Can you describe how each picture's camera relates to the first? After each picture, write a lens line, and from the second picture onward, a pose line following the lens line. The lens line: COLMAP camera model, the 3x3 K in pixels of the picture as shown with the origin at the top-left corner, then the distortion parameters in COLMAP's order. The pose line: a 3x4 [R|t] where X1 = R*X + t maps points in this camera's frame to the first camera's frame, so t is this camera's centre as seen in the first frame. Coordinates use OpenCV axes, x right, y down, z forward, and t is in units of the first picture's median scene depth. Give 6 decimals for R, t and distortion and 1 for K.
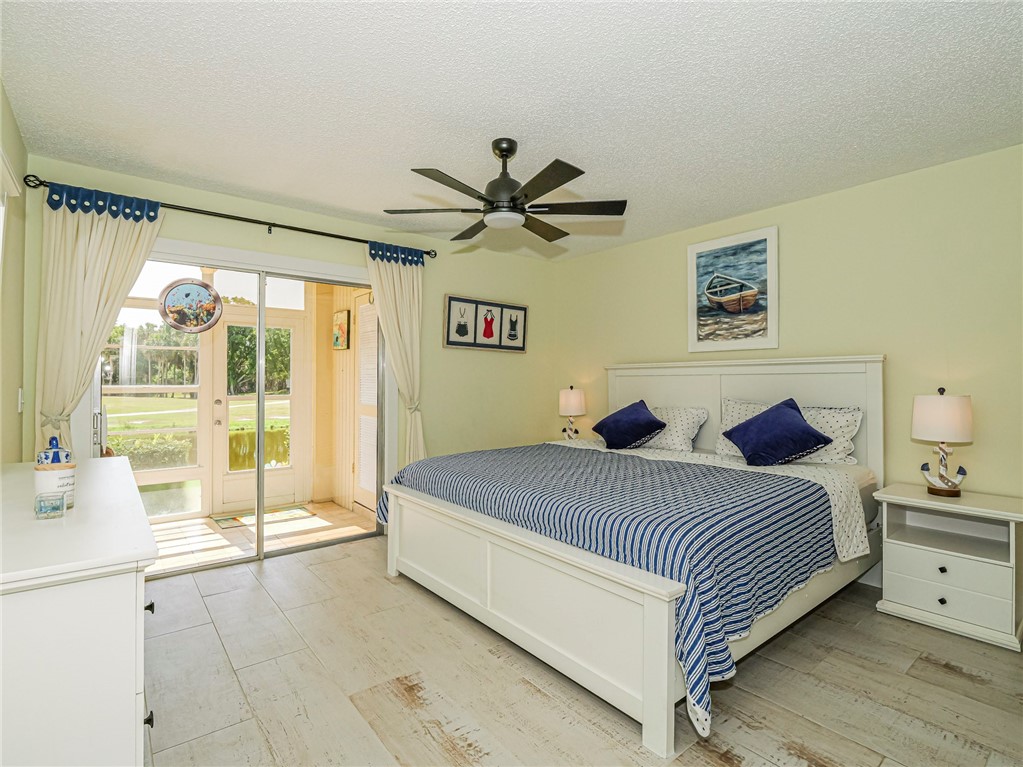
lens RADIAL K [[499.2, 0, 517.2], [0, 499.2, 380.3], [0, 0, 1]] dist [-0.020717, -0.000295]
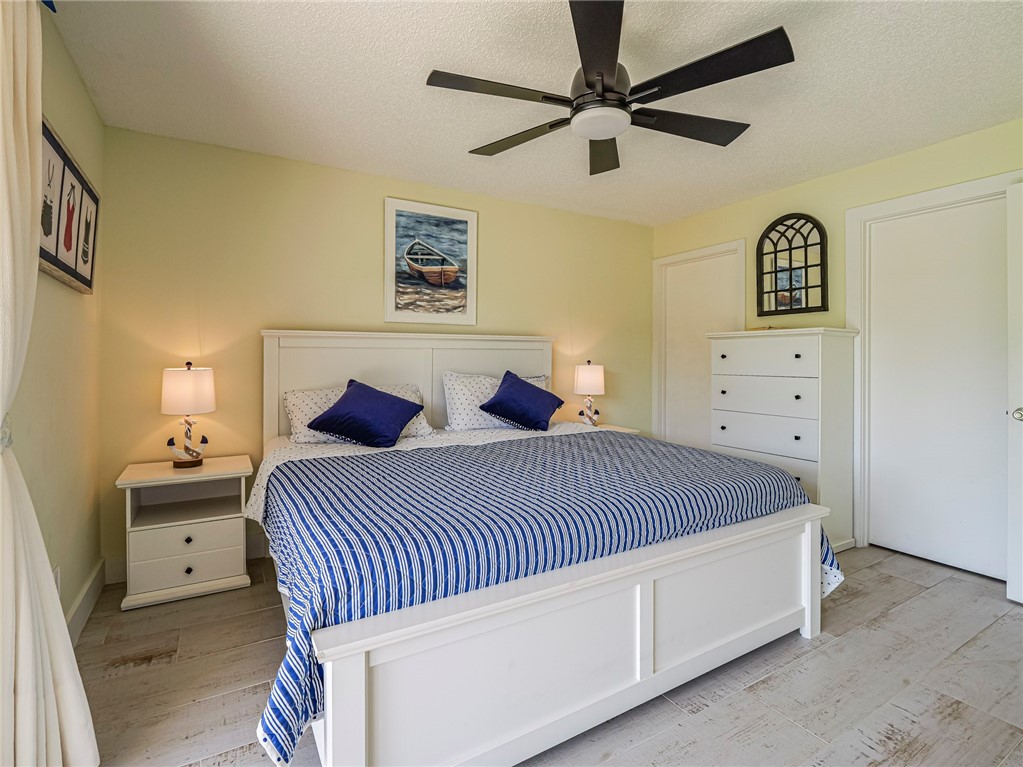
lens RADIAL K [[499.2, 0, 581.8], [0, 499.2, 357.6], [0, 0, 1]] dist [-0.020717, -0.000295]
pose [[0.102038, -0.002728, 0.994777, -0.501519], [-0.004433, 0.999985, 0.003197, 0.001410], [-0.994771, -0.004736, 0.102024, 0.609141]]
